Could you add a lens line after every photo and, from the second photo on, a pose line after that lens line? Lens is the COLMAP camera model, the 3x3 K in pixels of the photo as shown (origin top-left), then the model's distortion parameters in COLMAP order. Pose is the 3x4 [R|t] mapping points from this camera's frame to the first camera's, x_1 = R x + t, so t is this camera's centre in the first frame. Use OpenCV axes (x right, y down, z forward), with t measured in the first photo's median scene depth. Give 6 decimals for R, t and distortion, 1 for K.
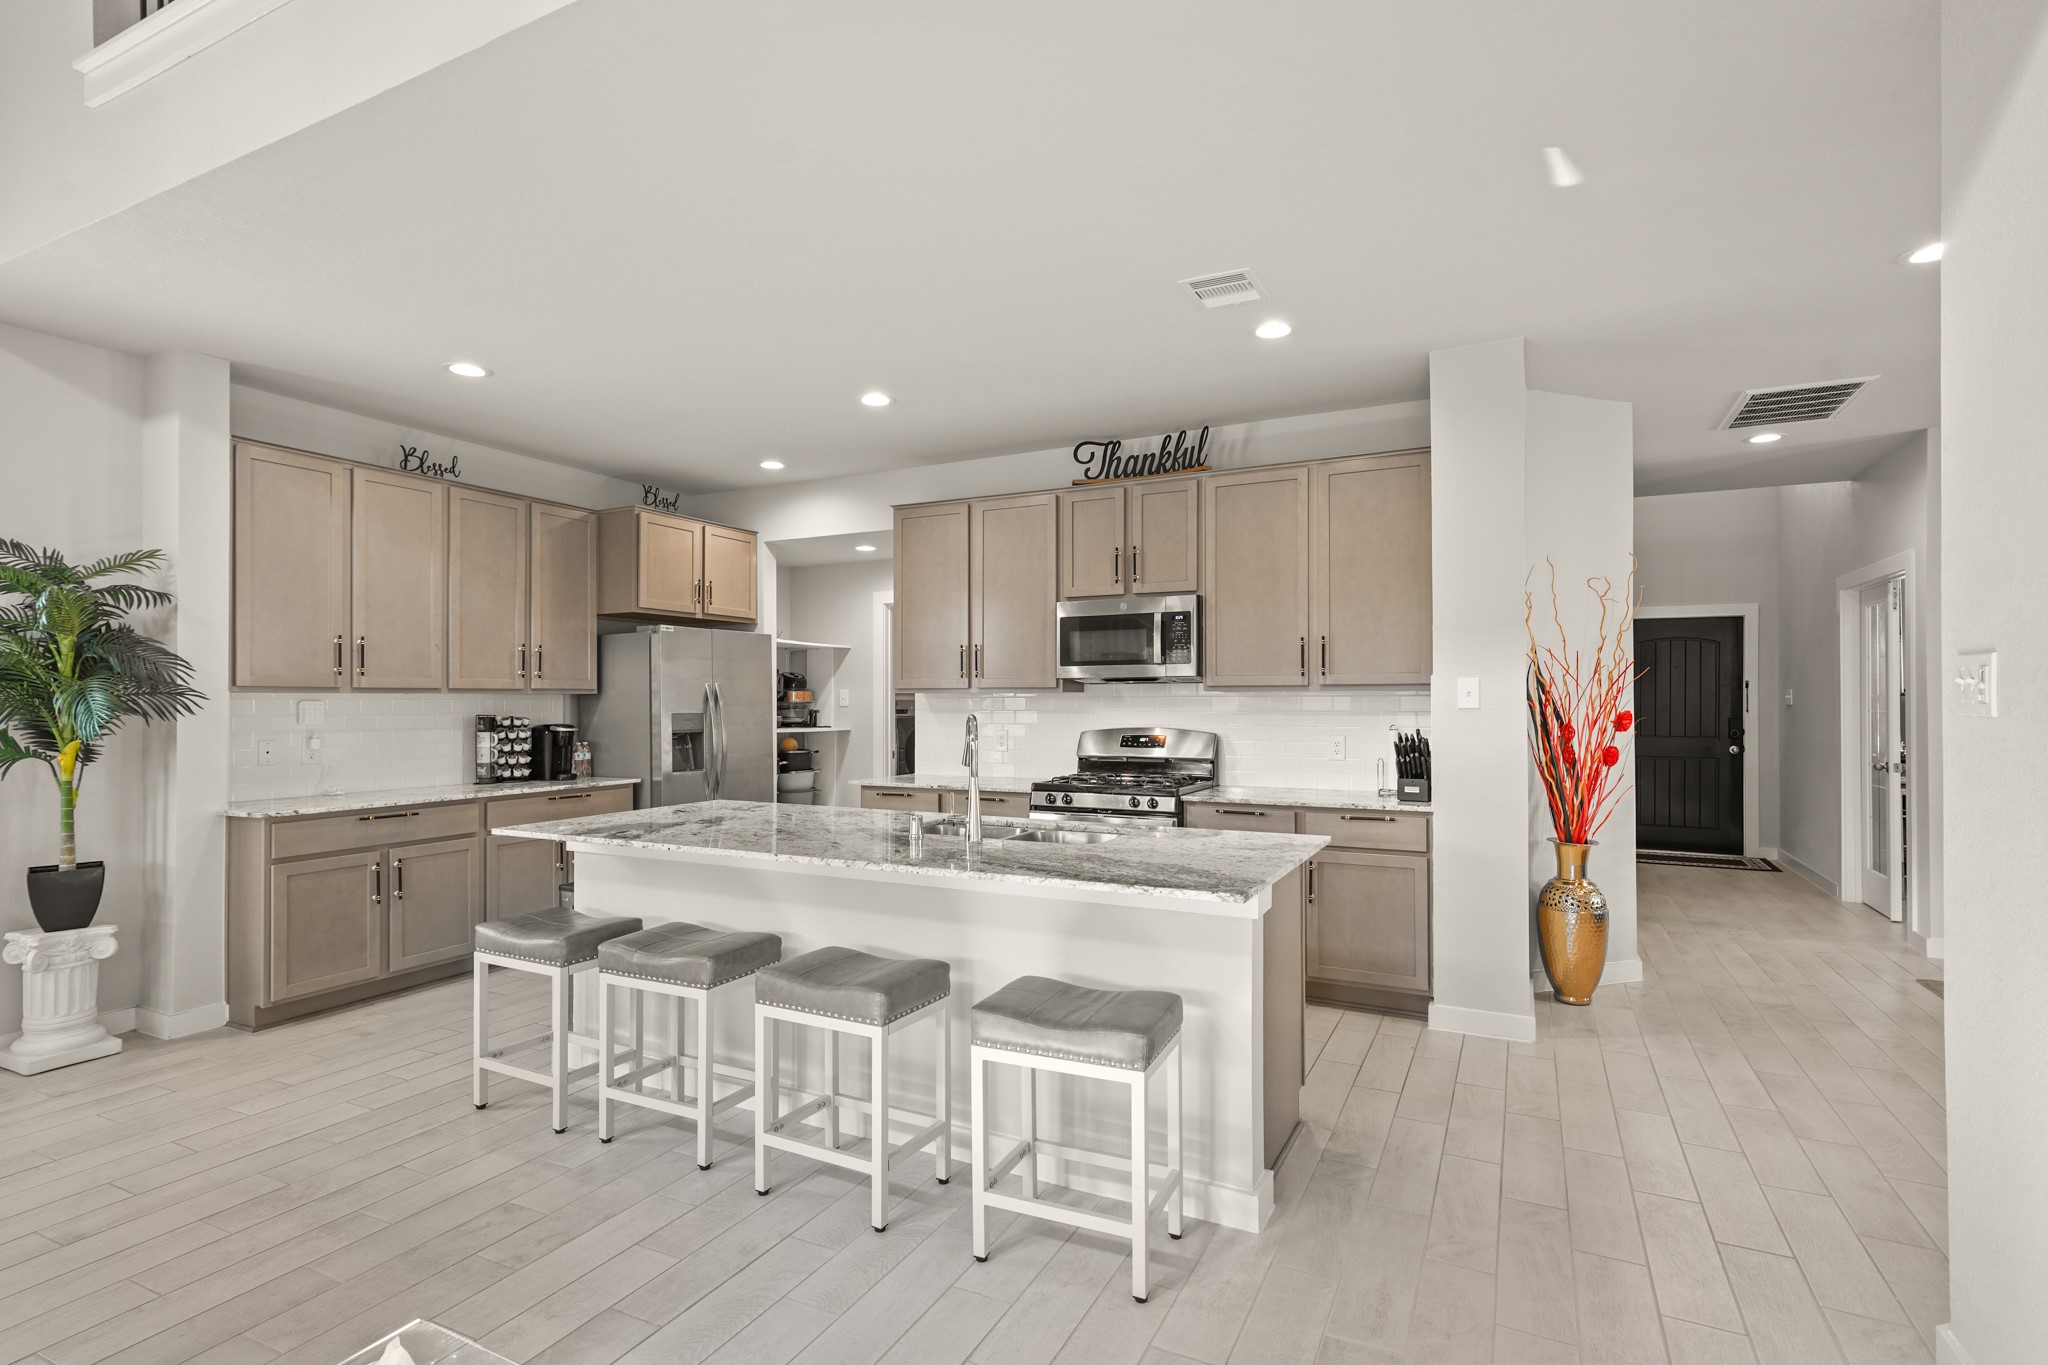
lens RADIAL K [[998.9, 0, 1035.1], [0, 998.9, 685.0], [0, 0, 1]] dist [0.000603, 0.000095]
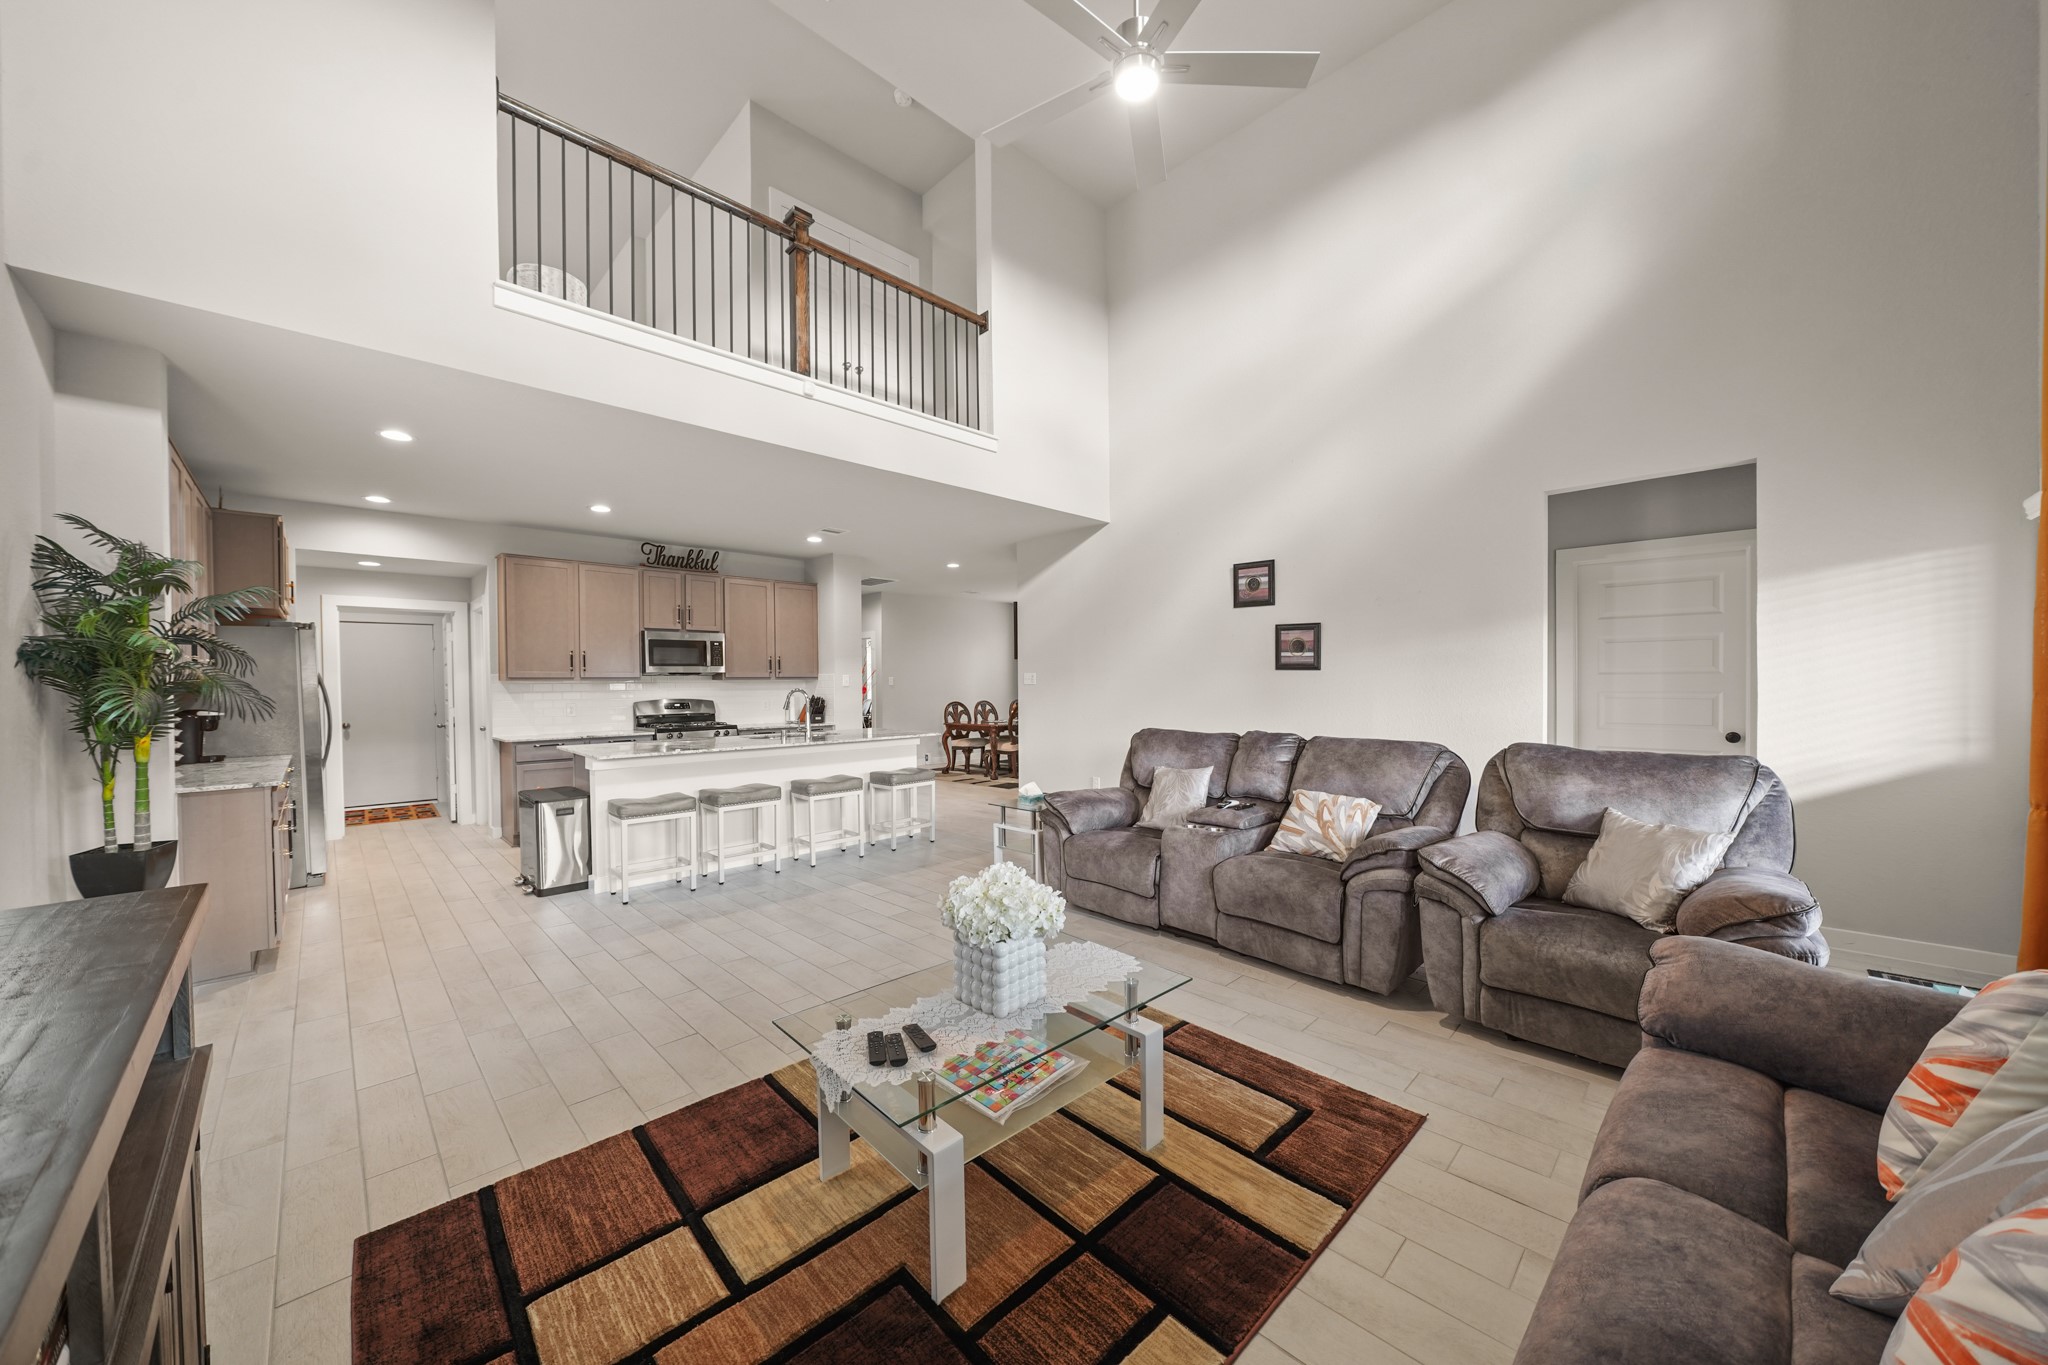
lens RADIAL K [[714.2, 0, 1019.2], [0, 714.2, 689.4], [0, 0, 1]] dist [-0.004238, 0.000132]
pose [[0.326080, -0.008846, 0.945301, -1.019431], [-0.011699, 0.999842, 0.013392, -0.000597], [-0.945270, -0.015425, 0.325924, -0.077973]]
